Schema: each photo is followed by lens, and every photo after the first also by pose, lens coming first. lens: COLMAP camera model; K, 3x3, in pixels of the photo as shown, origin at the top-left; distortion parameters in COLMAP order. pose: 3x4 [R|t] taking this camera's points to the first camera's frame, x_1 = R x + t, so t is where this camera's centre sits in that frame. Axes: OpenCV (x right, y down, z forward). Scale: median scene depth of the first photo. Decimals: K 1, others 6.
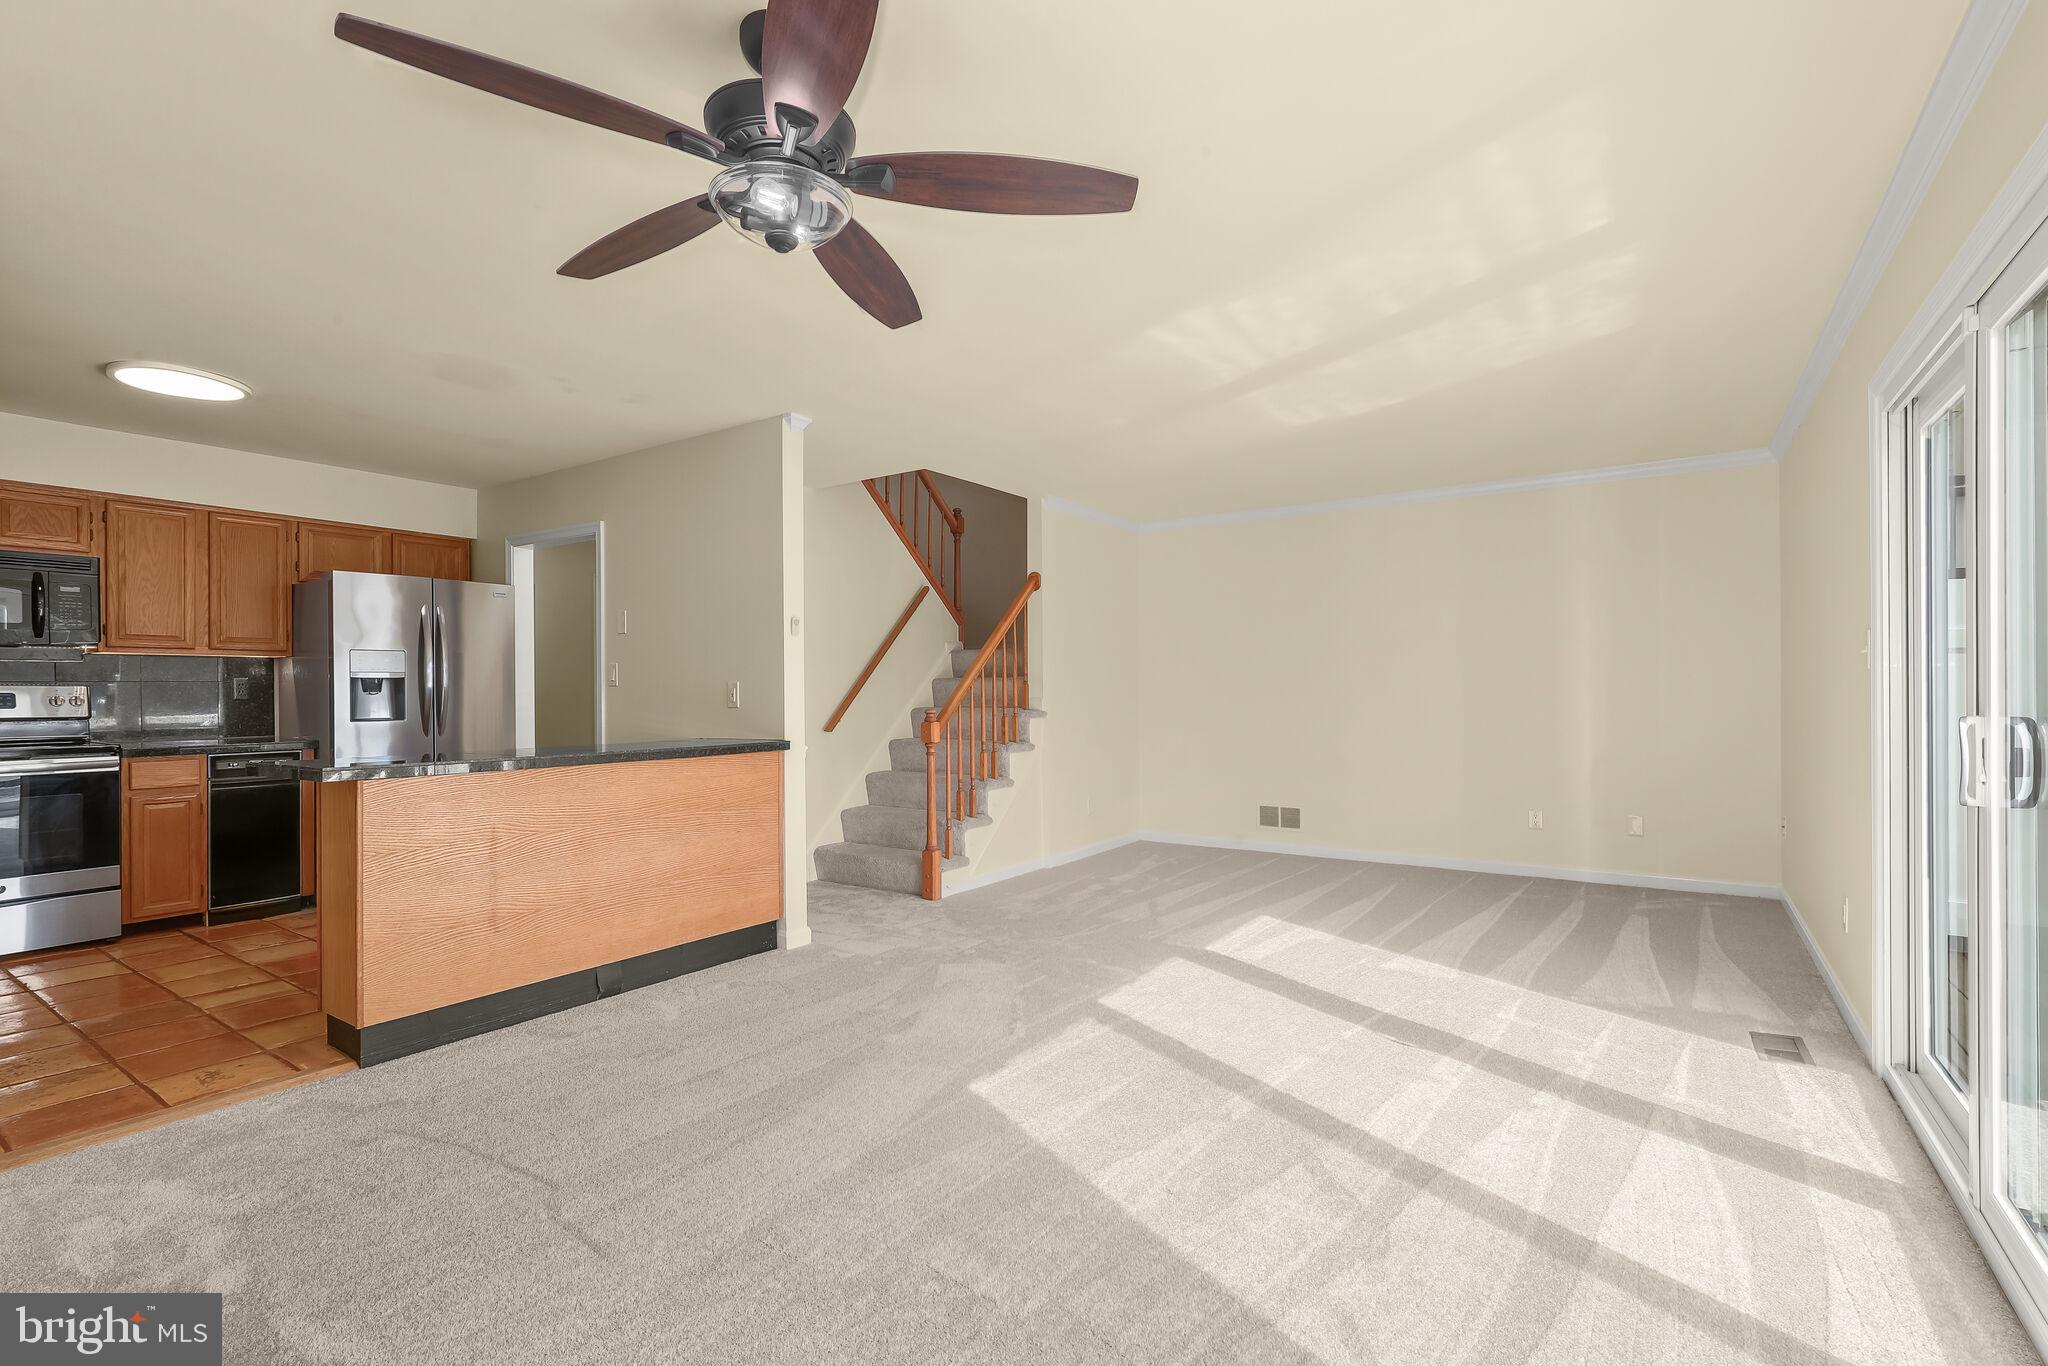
lens RADIAL K [[914.5, 0, 1035.7], [0, 914.5, 685.8], [0, 0, 1]] dist [0.003232, 0.000503]
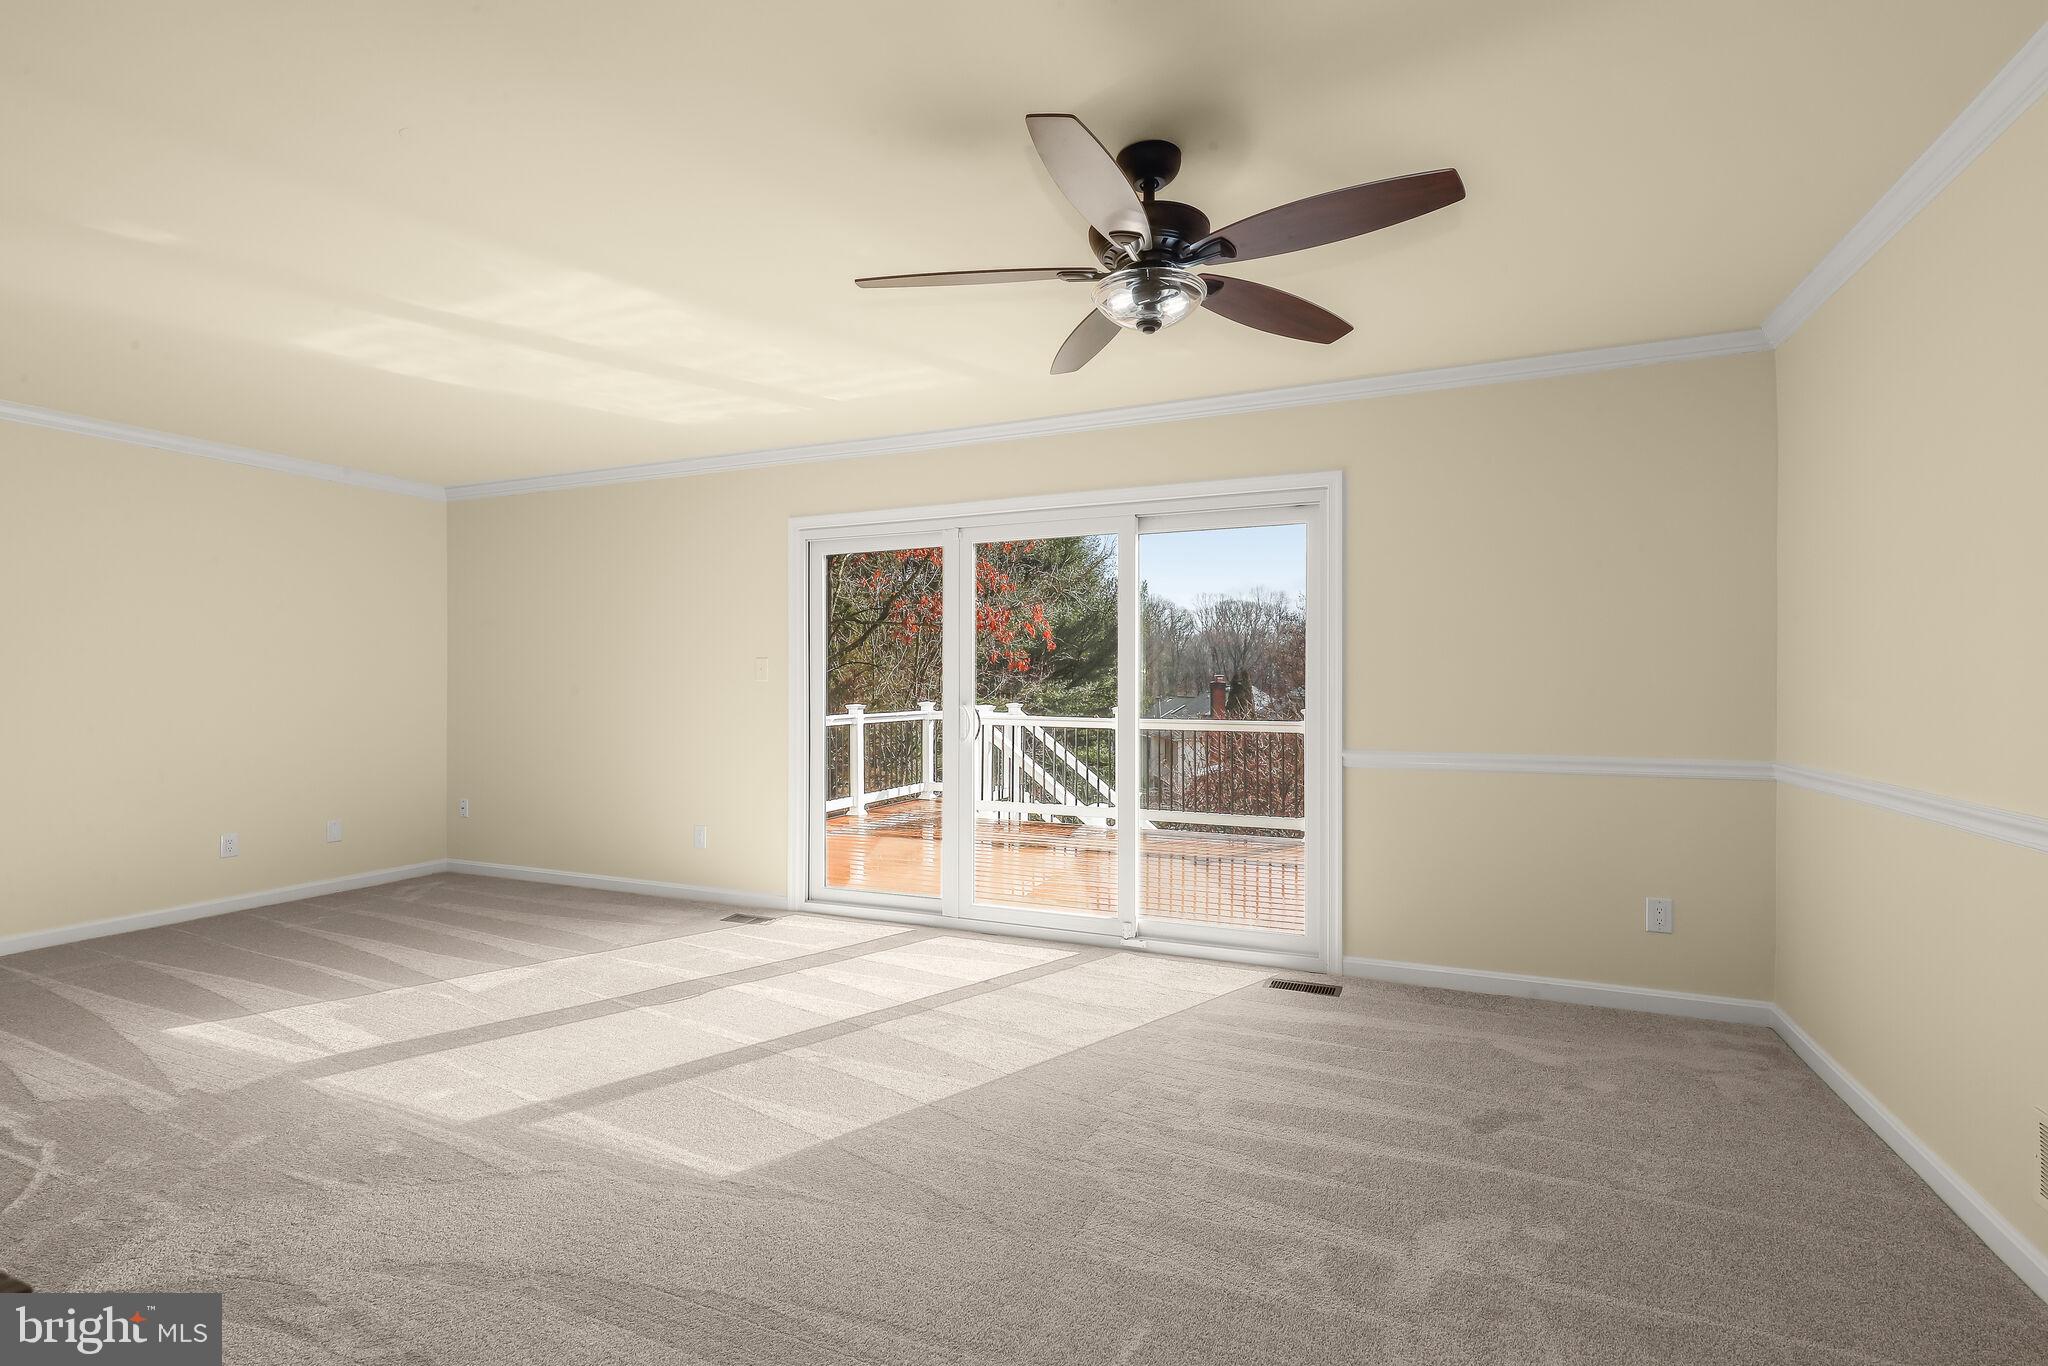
lens RADIAL K [[914.5, 0, 1035.7], [0, 914.5, 685.8], [0, 0, 1]] dist [0.003232, 0.000503]
pose [[-0.170434, 0.009698, 0.985321, -0.799648], [-0.003100, 0.999941, -0.010378, 0.004732], [-0.985364, -0.004823, -0.170394, 0.745704]]
